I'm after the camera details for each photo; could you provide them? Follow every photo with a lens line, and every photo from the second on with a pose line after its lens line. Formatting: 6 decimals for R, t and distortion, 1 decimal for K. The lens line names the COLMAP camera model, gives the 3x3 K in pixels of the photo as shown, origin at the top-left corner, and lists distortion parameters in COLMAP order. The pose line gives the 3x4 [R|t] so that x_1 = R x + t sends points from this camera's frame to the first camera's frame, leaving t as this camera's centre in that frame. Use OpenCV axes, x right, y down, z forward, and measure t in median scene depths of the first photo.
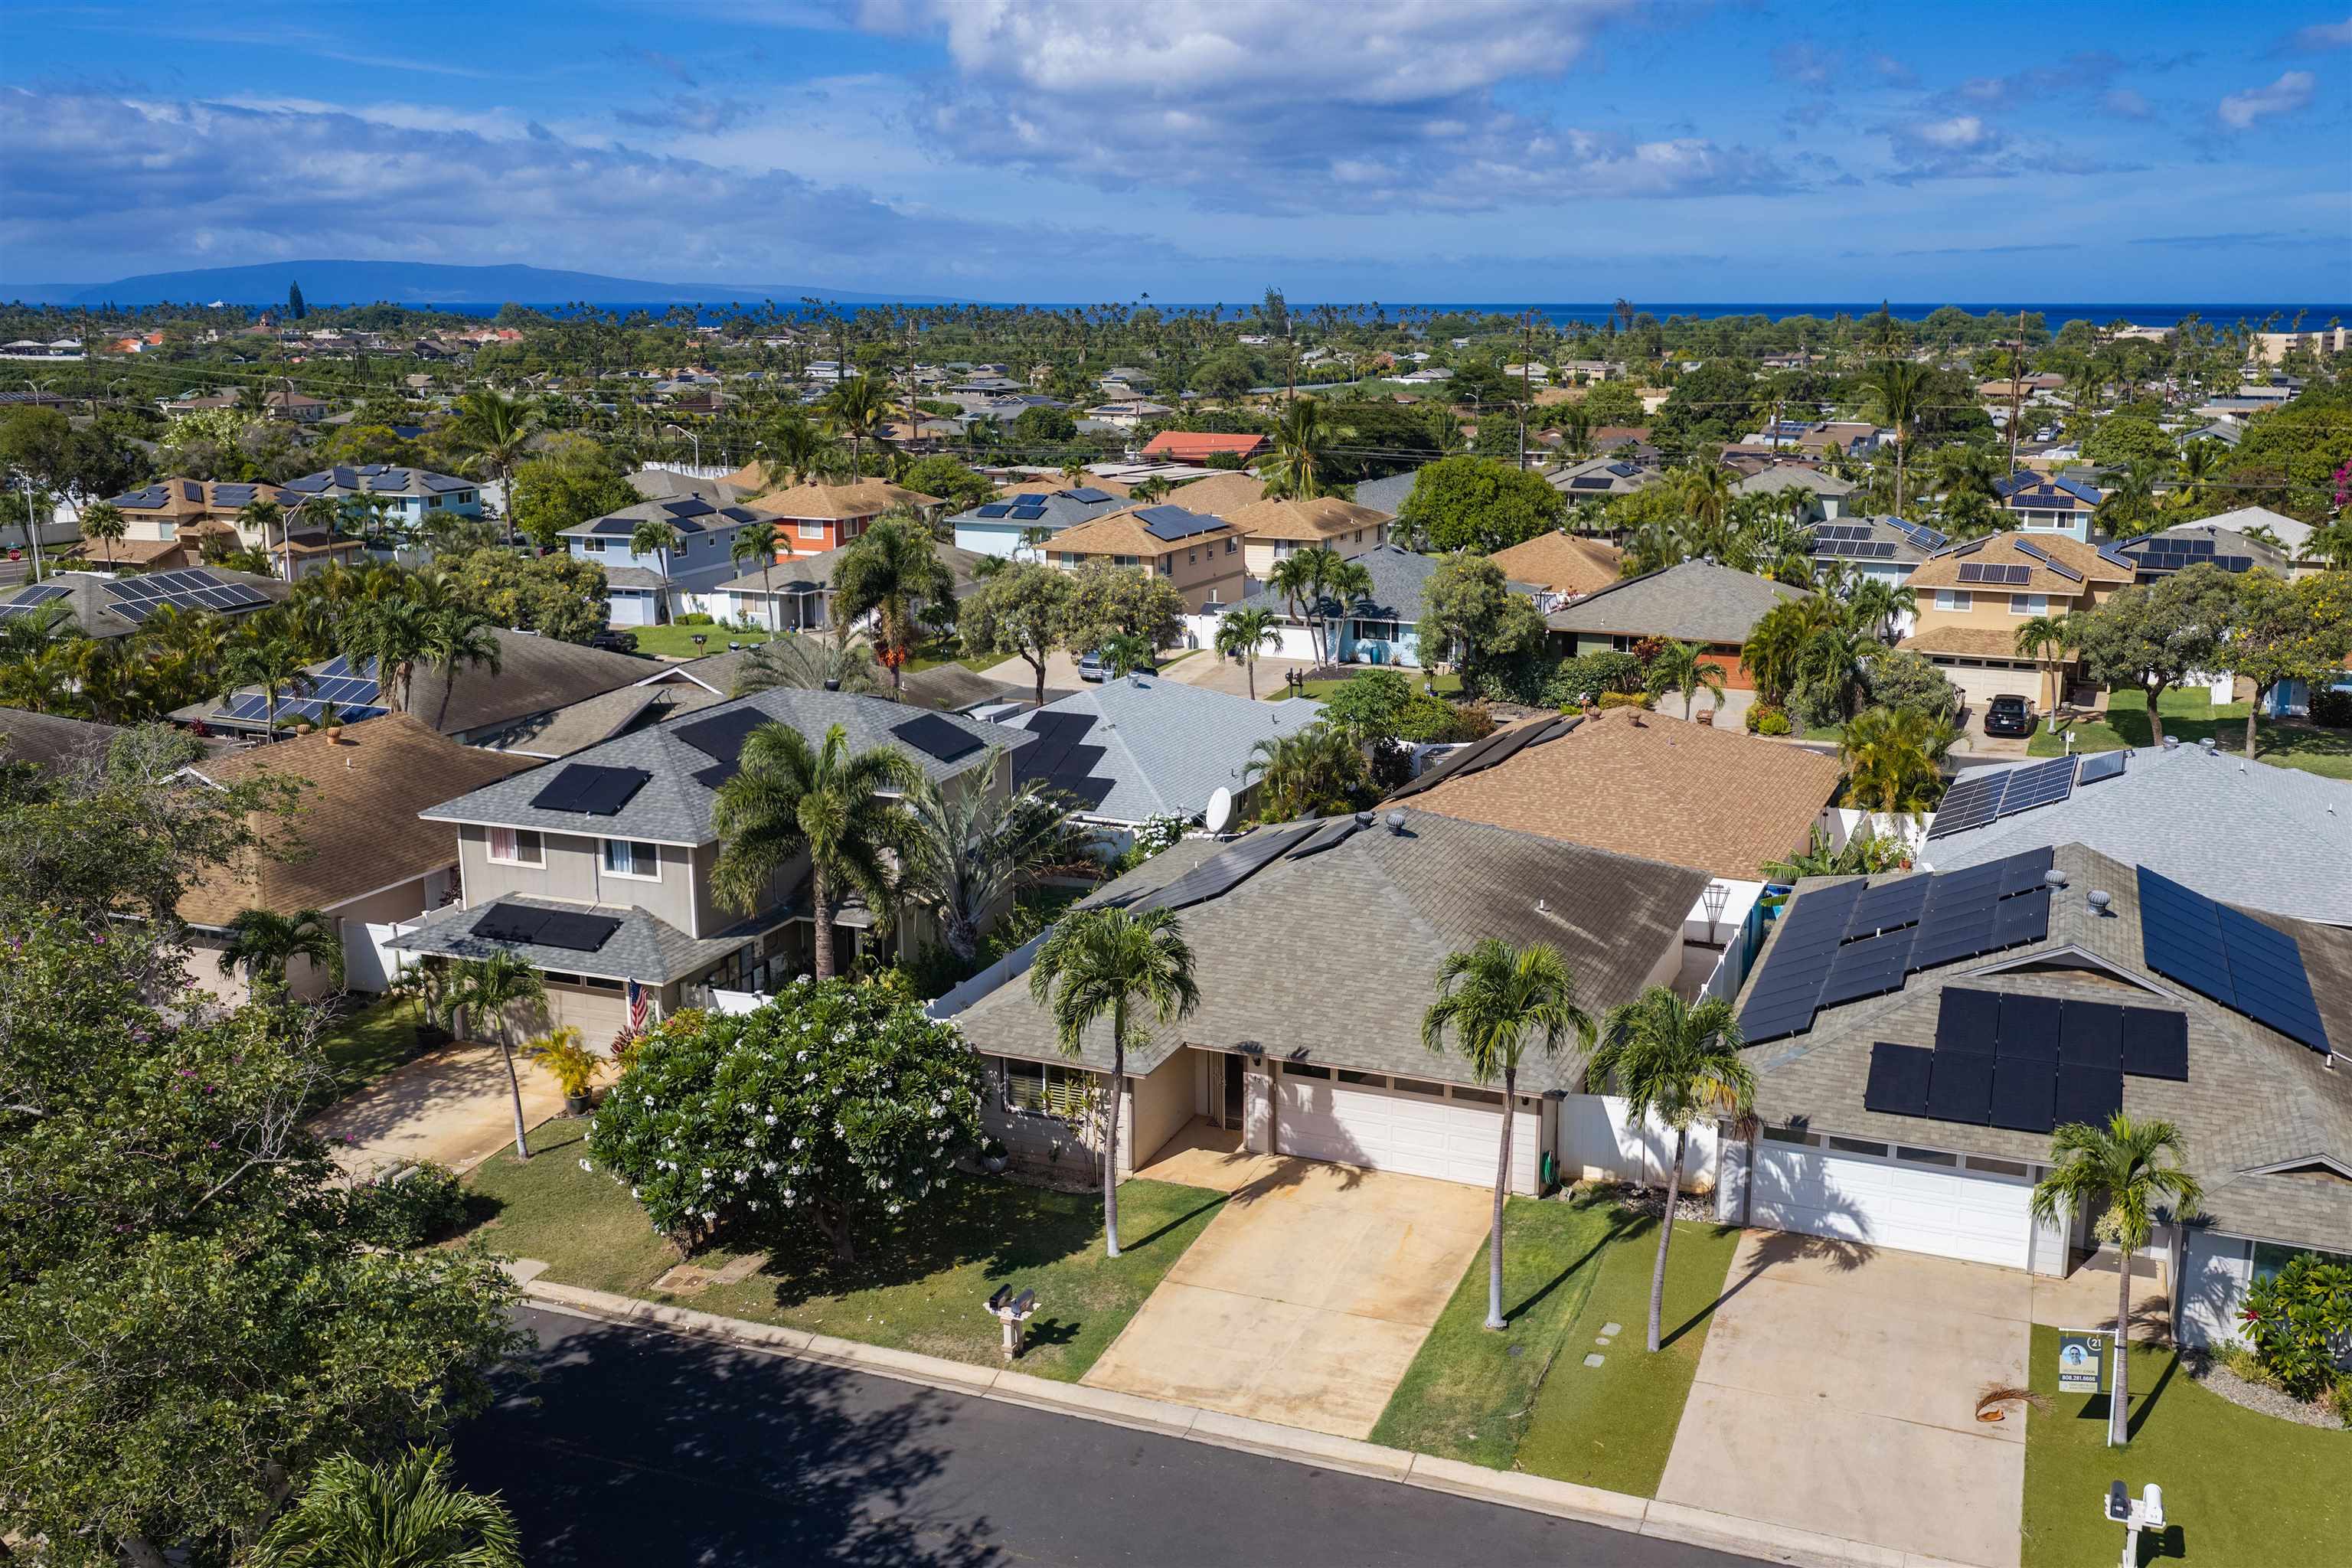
lens RADIAL K [[2059.2, 0, 1242.5], [0, 2059.2, 729.4], [0, 0, 1]] dist [0.007688, -0.004763]
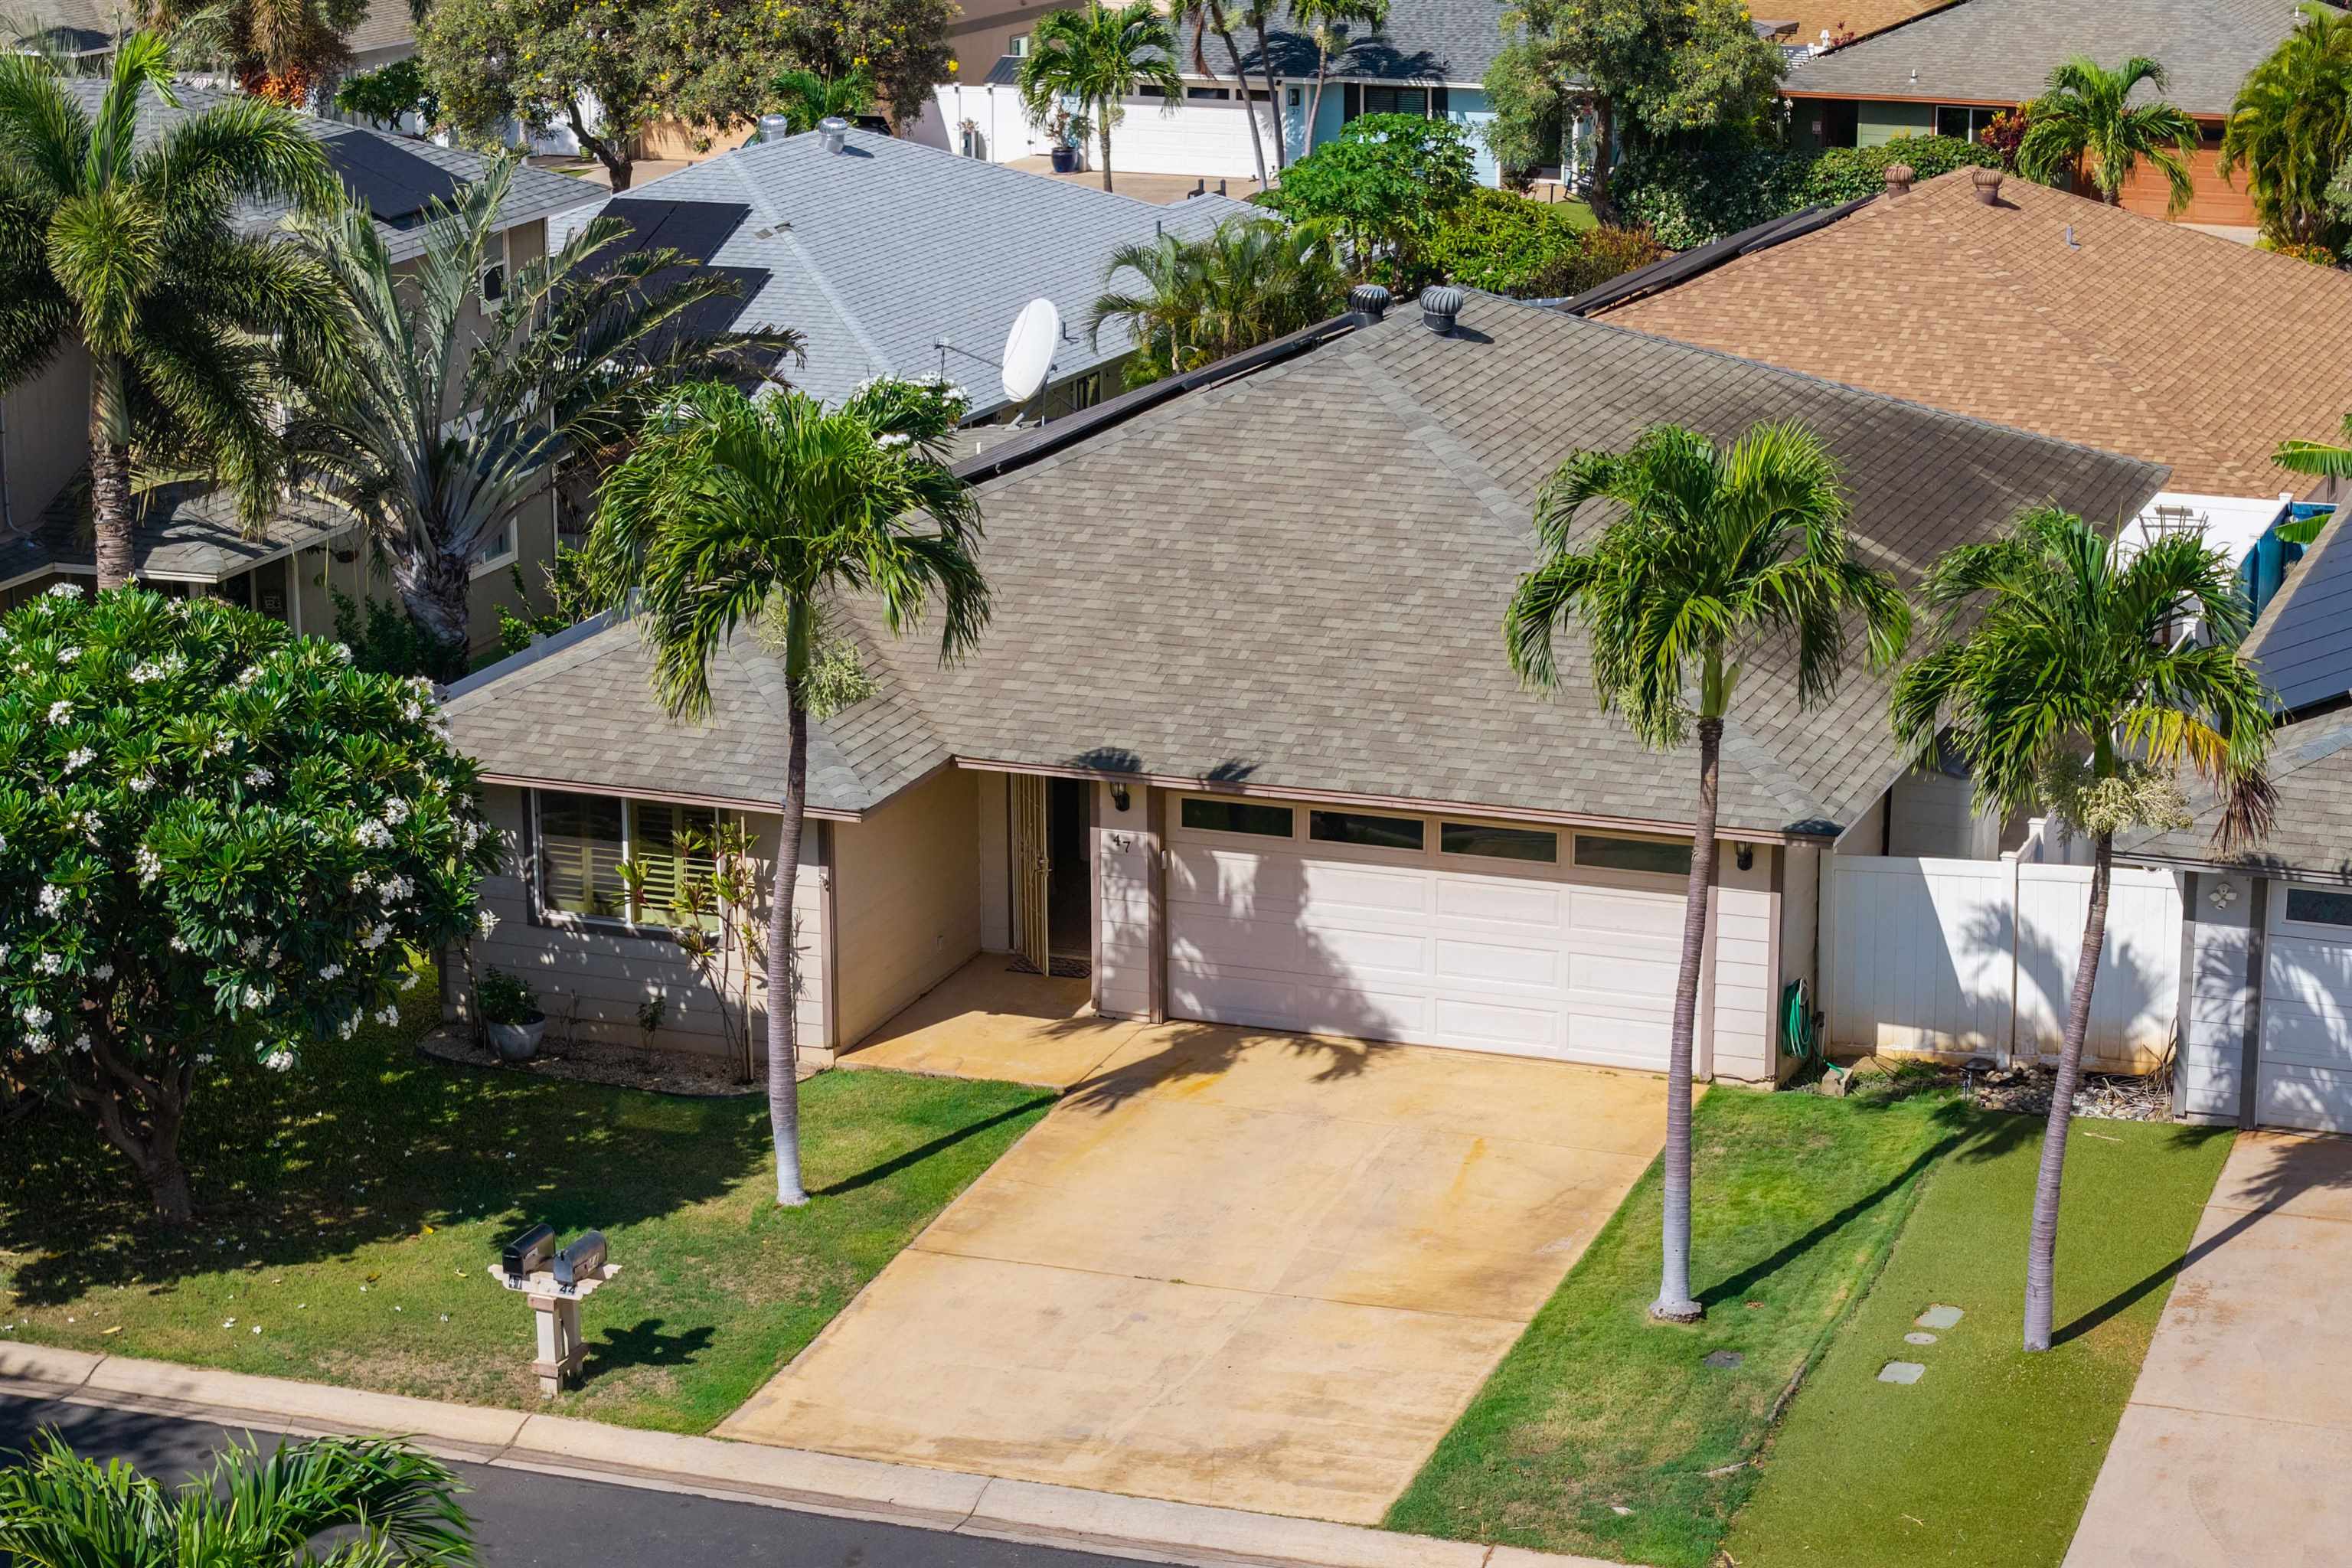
lens RADIAL K [[4719.6, 0, 1174.7], [0, 4719.6, 737.7], [0, 0, 1]] dist [-0.305668, 1.867103]
pose [[0.999825, -0.008485, 0.016644, 0.001992], [0.007759, 0.999036, 0.043206, 0.109801], [-0.016994, -0.043070, 0.998928, 0.021298]]
